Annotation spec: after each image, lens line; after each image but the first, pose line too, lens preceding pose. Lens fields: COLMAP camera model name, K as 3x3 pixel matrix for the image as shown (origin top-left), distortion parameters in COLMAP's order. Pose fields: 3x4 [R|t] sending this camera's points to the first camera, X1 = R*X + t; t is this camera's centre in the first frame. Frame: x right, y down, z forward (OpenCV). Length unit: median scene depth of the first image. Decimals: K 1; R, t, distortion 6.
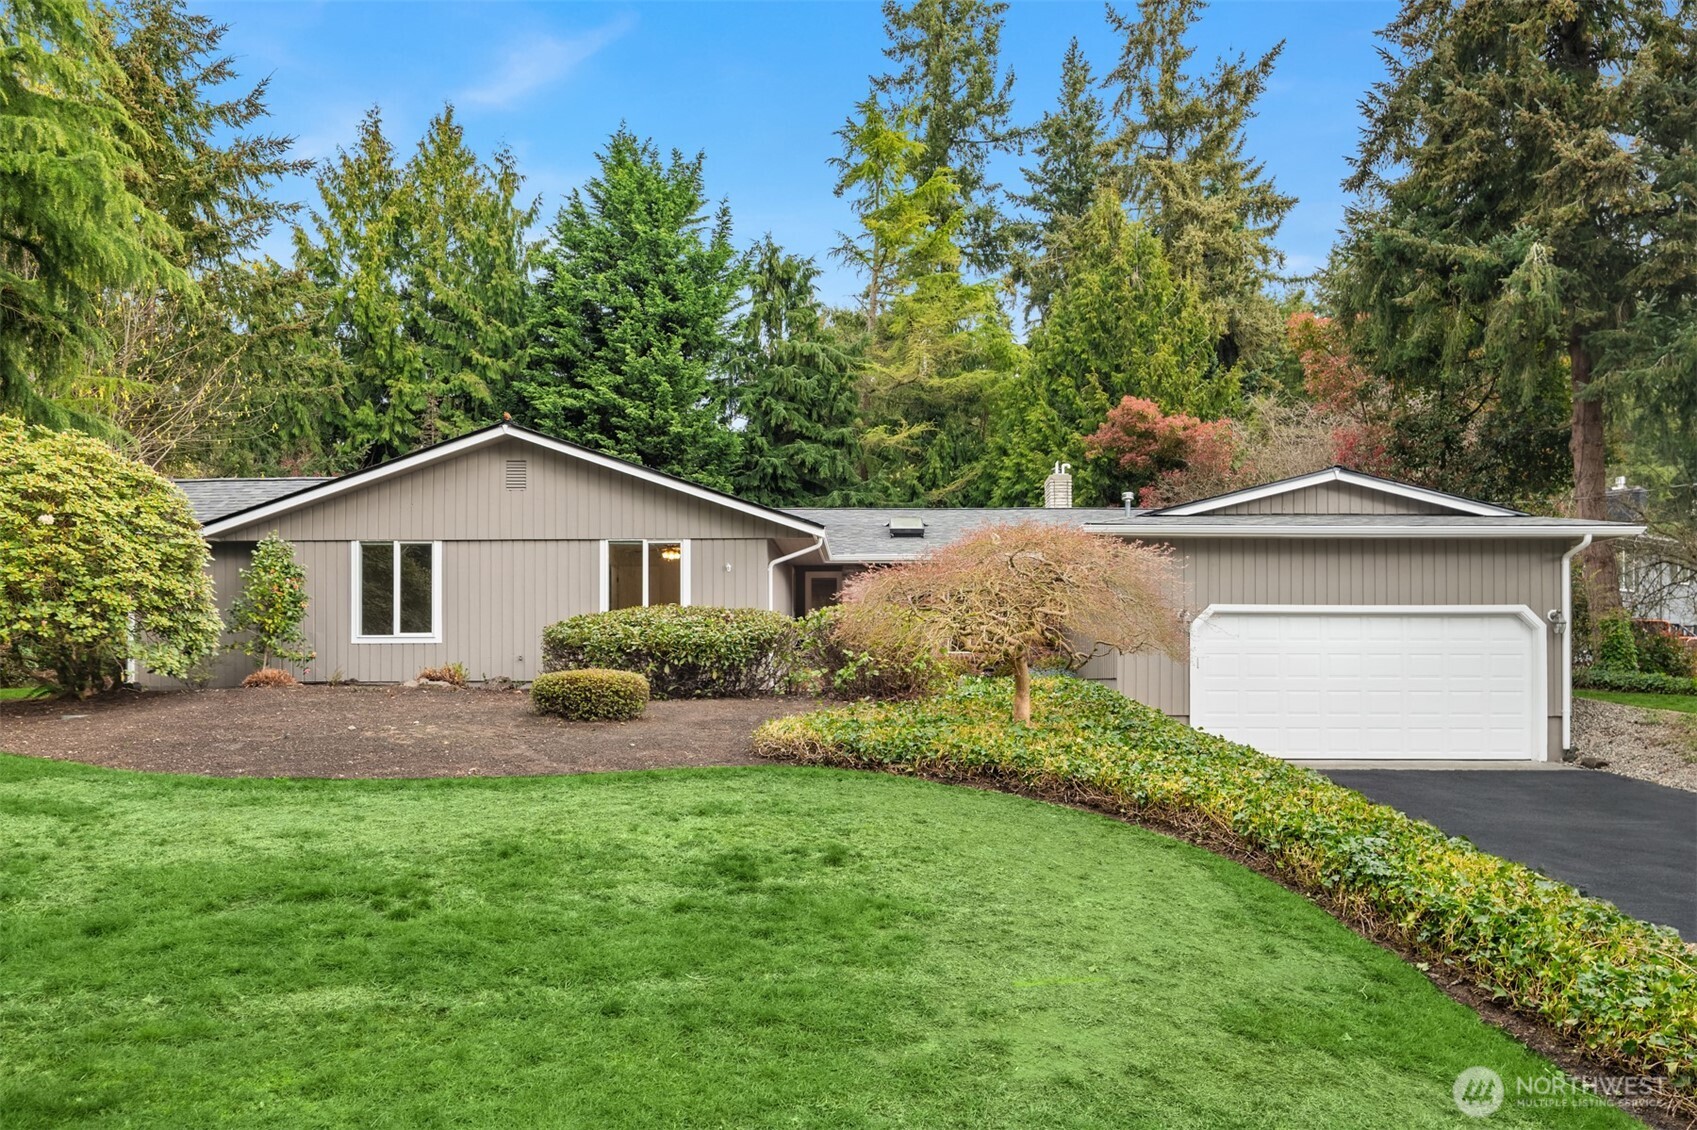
lens RADIAL K [[1053.6, 0, 828.8], [0, 1053.6, 631.9], [0, 0, 1]] dist [-0.002106, -0.001231]
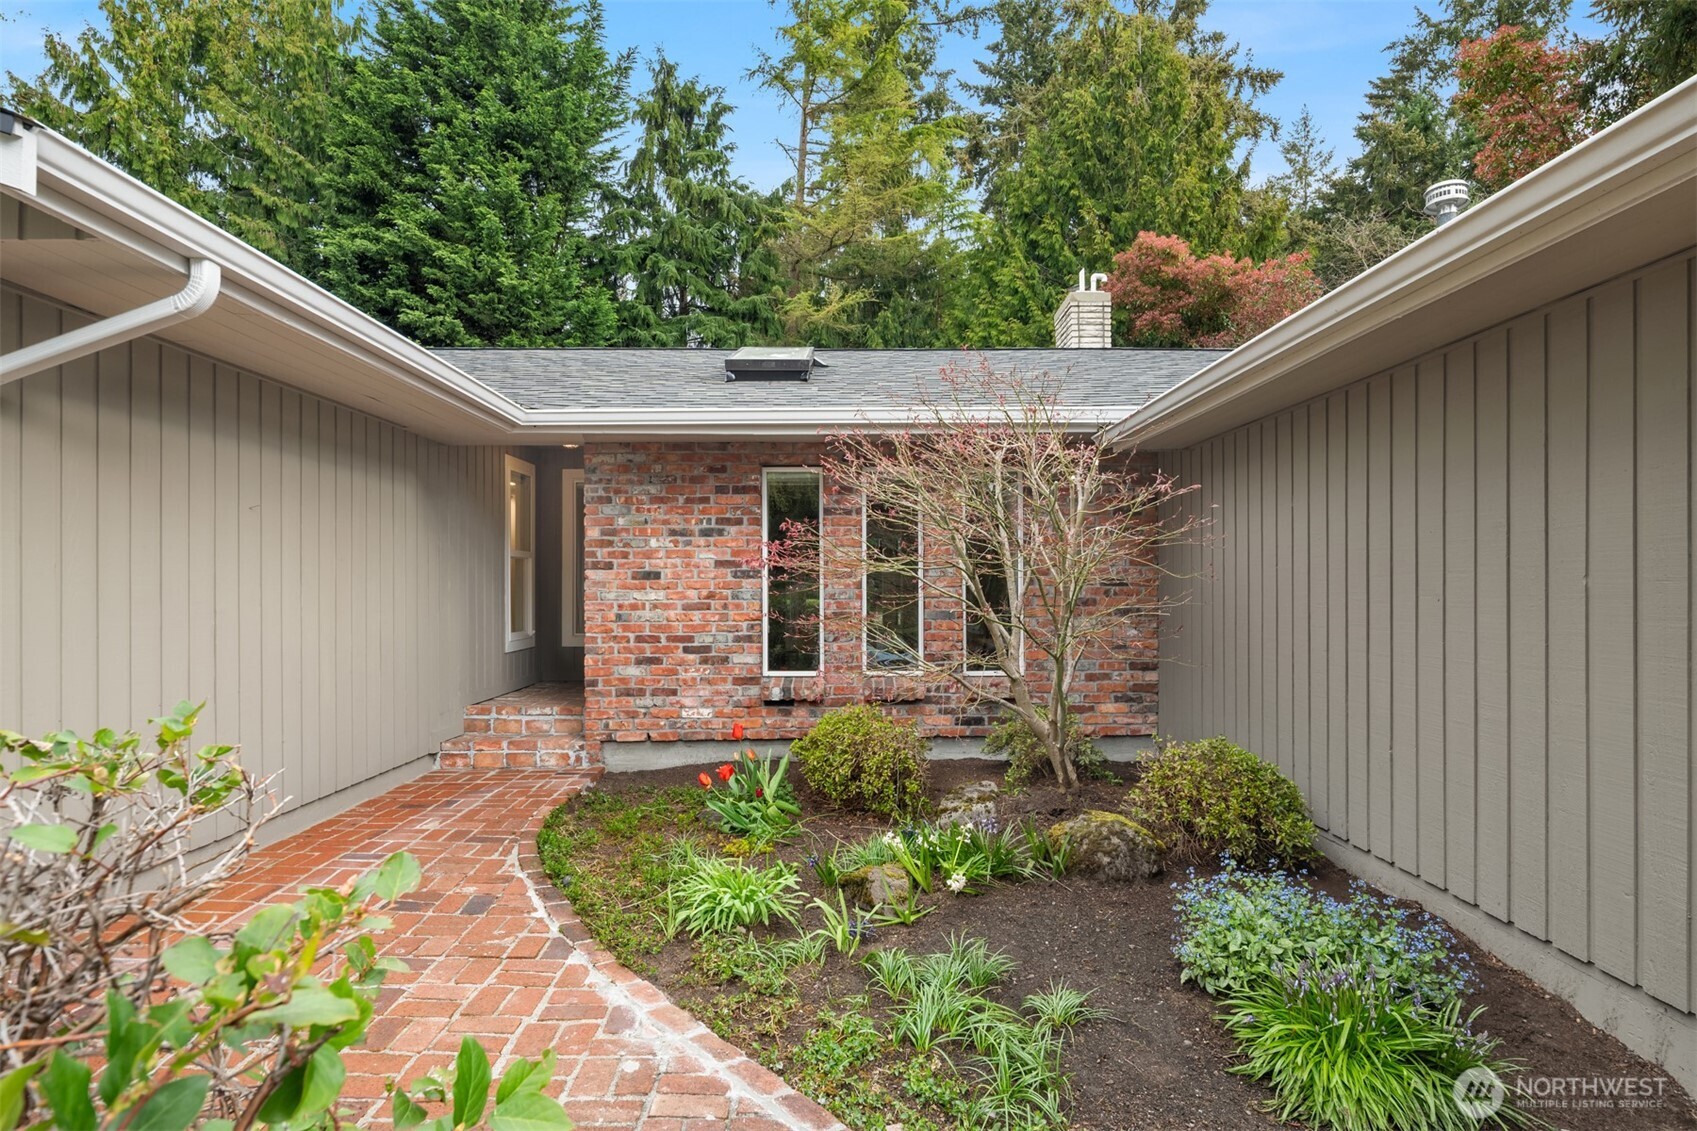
lens RADIAL K [[931.5, 0, 855.8], [0, 931.5, 567.8], [0, 0, 1]] dist [-0.004536, -0.002313]
pose [[0.998024, -0.004036, 0.062702, 0.045936], [0.002537, 0.999709, 0.023975, -0.013850], [-0.062781, -0.023769, 0.997744, 0.340238]]
